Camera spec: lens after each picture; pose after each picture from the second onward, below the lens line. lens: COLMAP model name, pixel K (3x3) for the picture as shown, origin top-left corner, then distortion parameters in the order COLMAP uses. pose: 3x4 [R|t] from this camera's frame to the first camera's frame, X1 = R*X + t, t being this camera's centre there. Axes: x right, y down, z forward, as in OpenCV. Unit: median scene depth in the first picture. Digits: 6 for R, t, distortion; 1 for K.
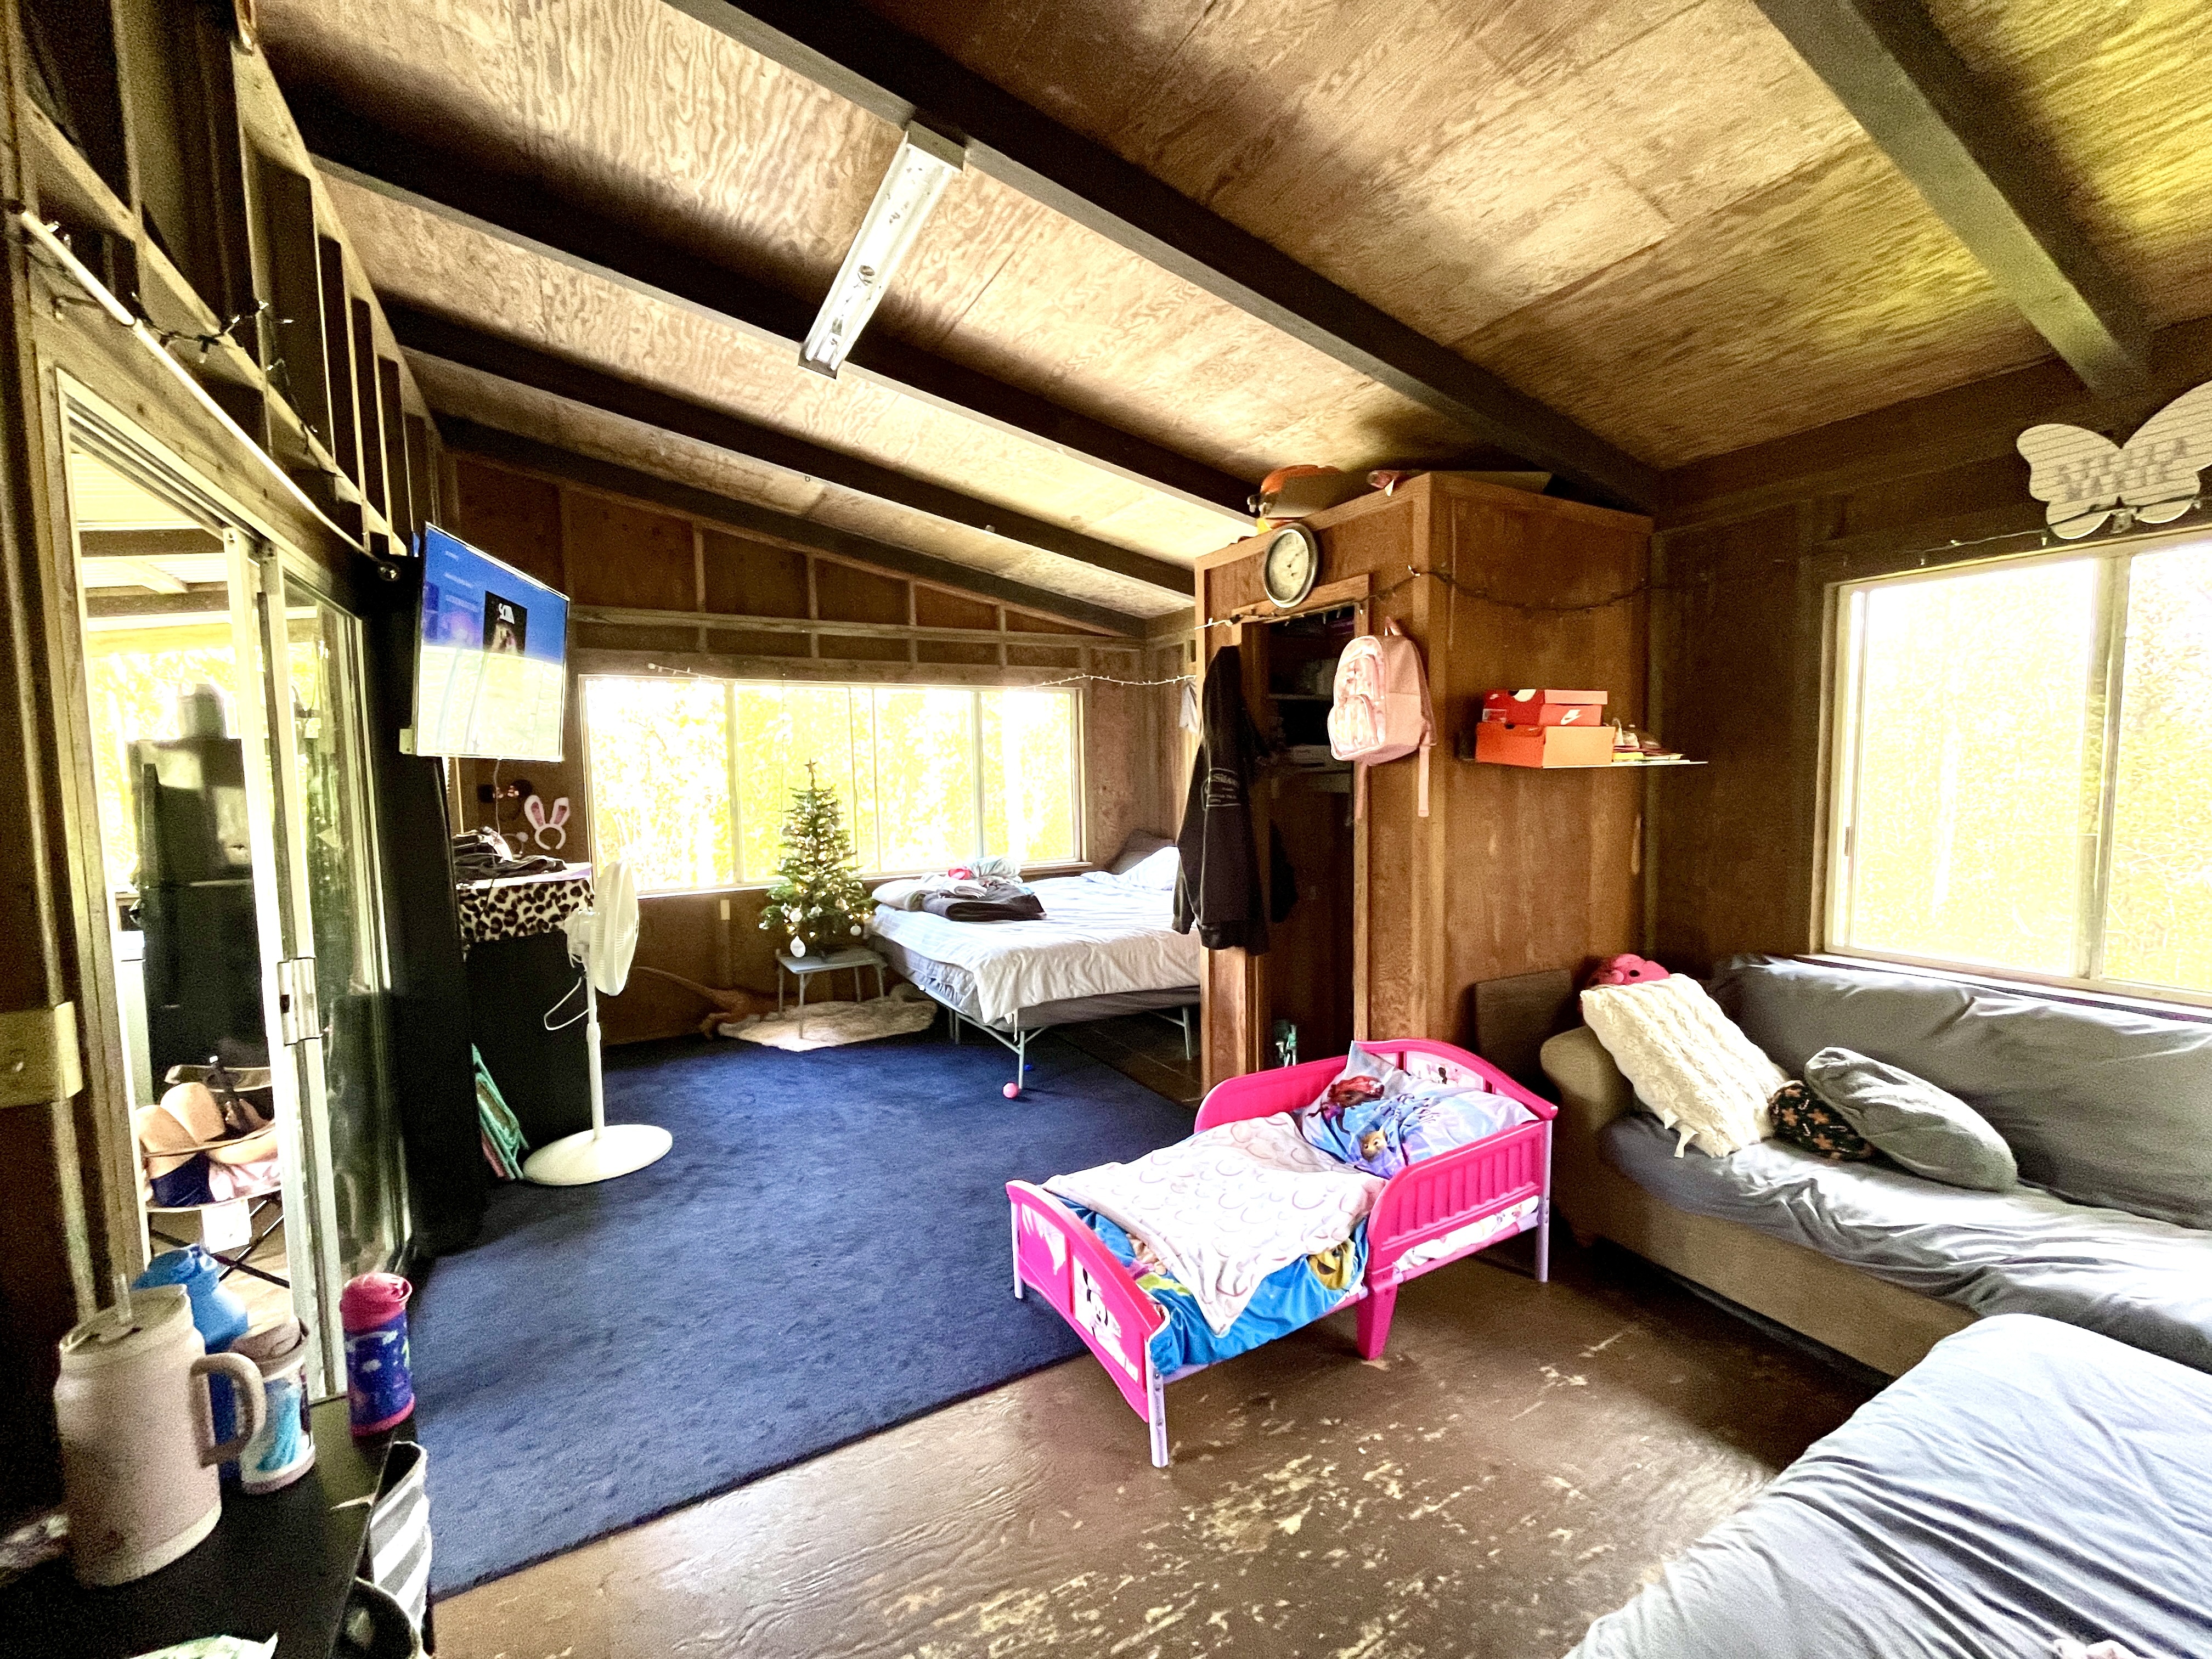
lens RADIAL K [[898.8, 0, 1106.7], [0, 898.8, 833.6], [0, 0, 1]] dist [-0.001416, -0.000176]
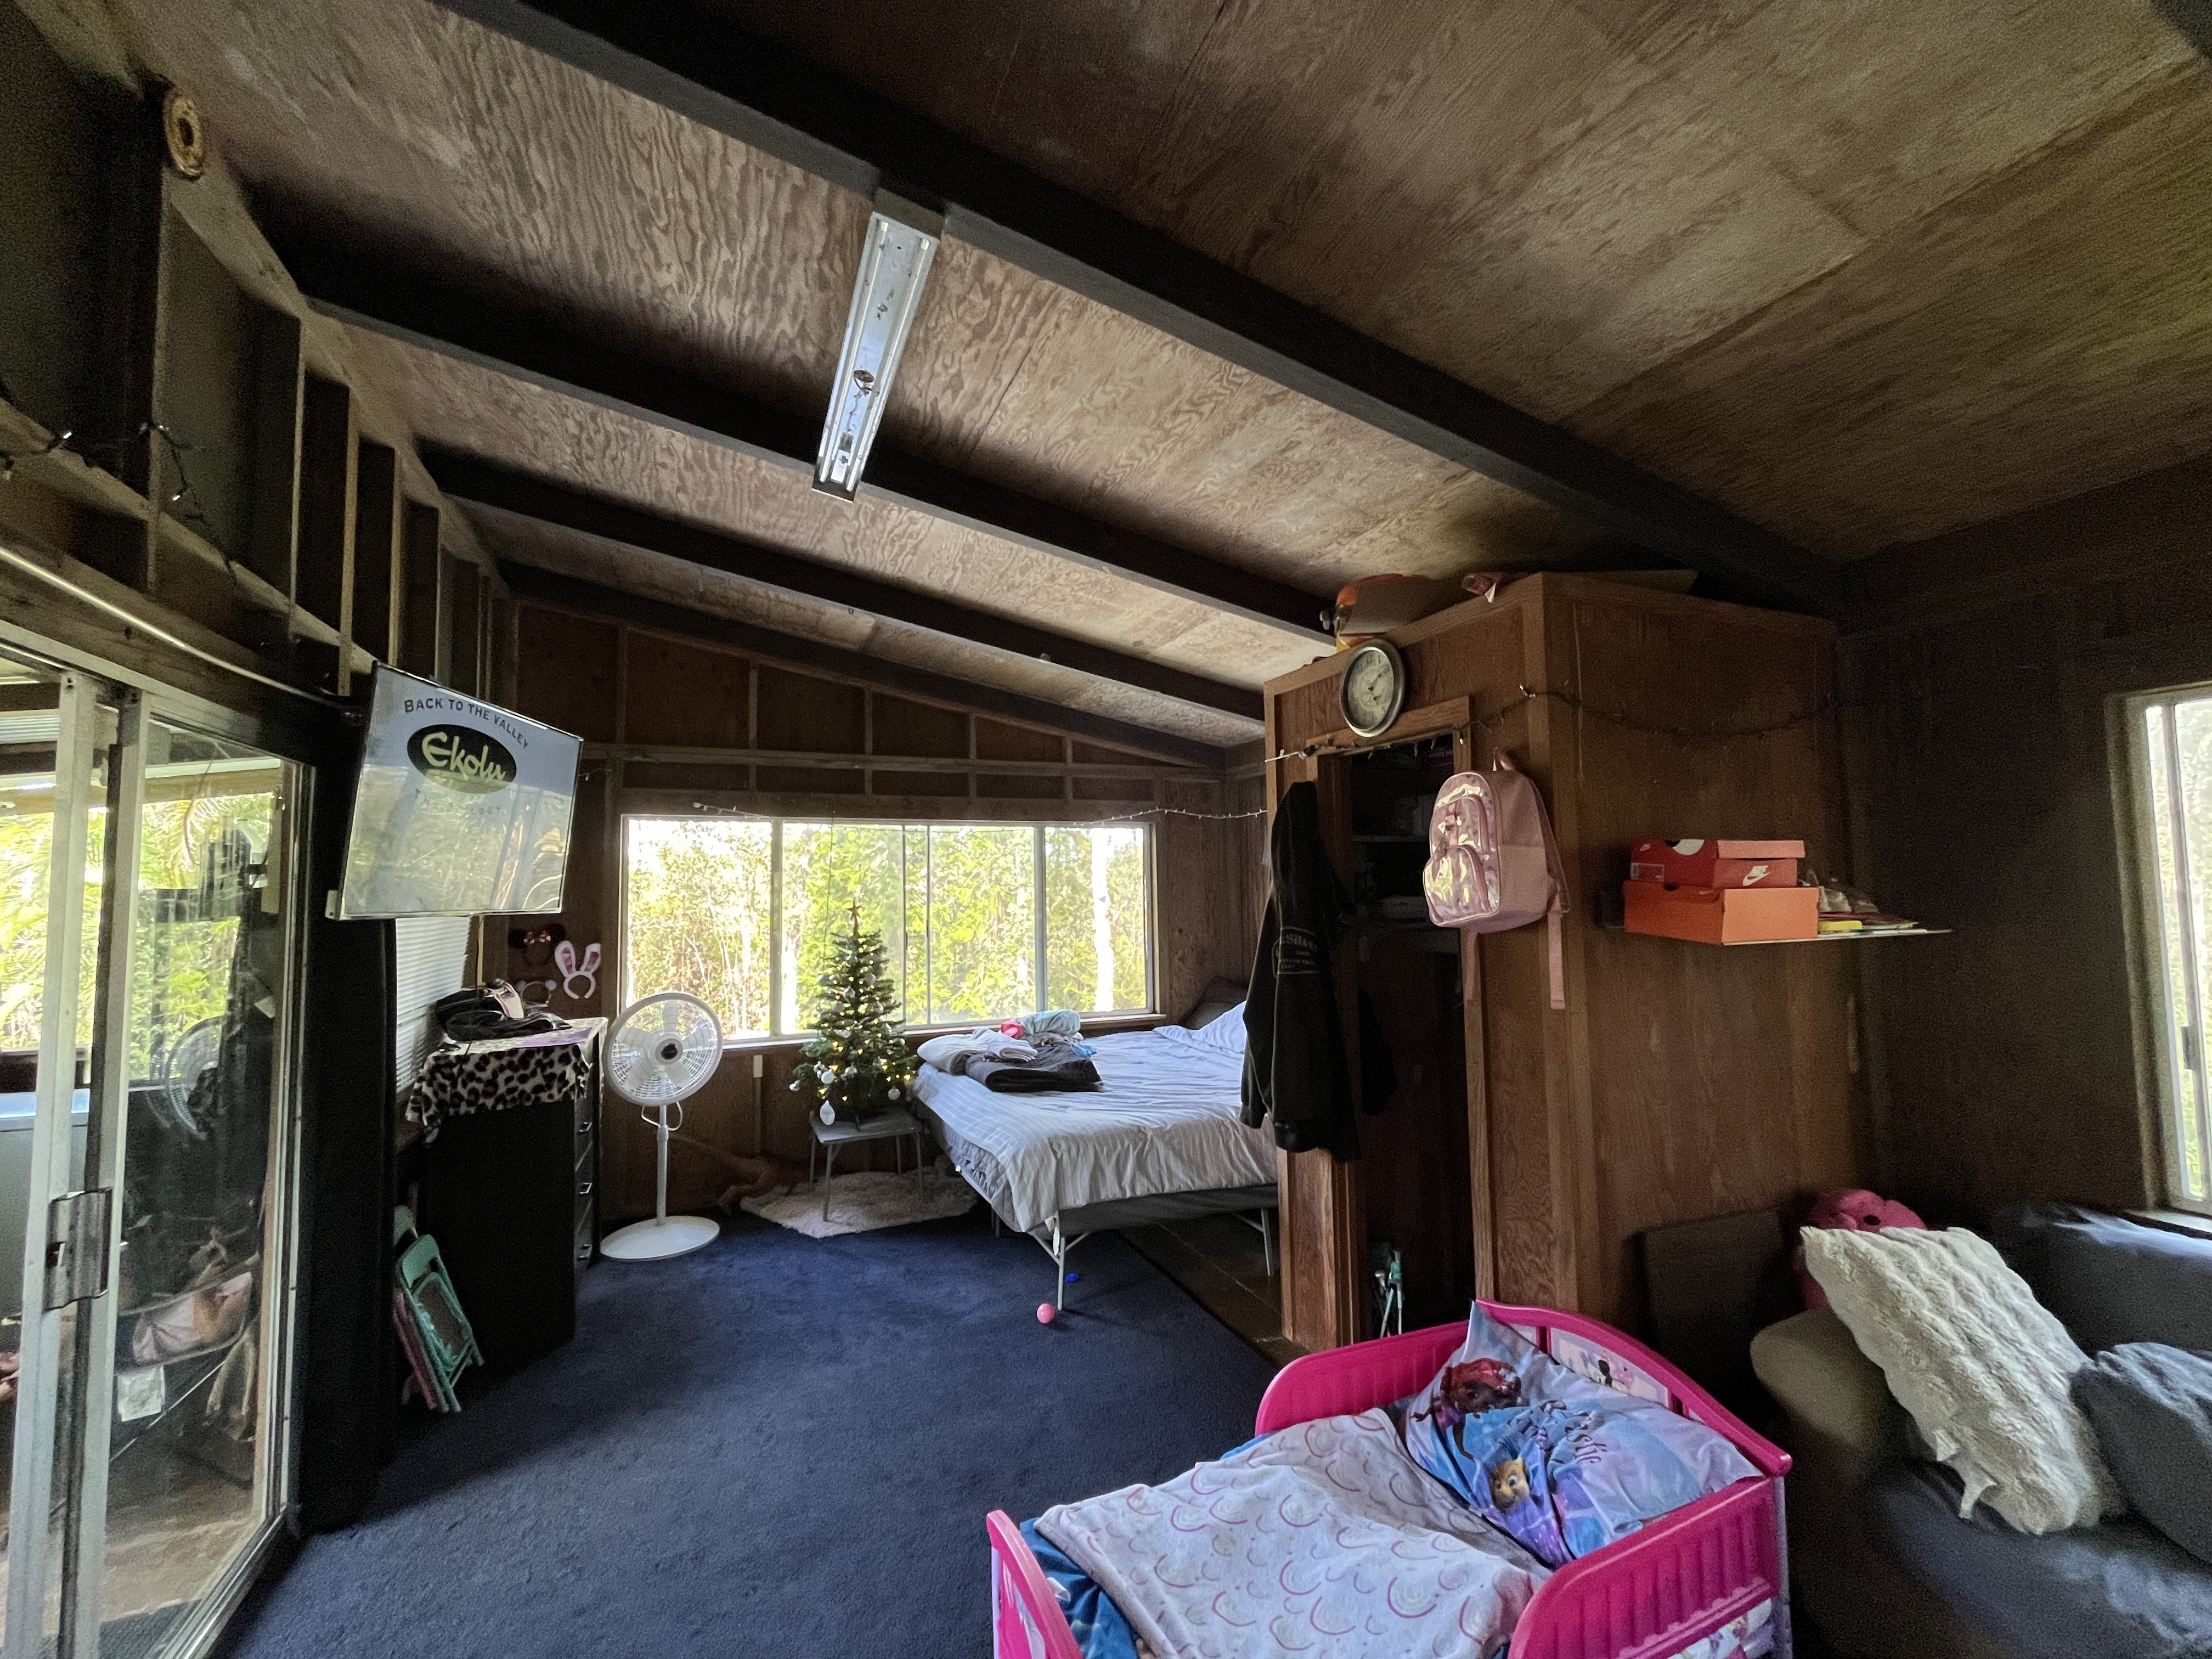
lens RADIAL K [[898.8, 0, 1106.0], [0, 898.8, 831.4], [0, 0, 1]] dist [-0.001416, -0.000176]
pose [[0.993275, -0.003670, -0.115718, 0.060637], [-0.012318, 0.990475, -0.137139, -0.053340], [0.115119, 0.137642, 0.983769, 0.183963]]
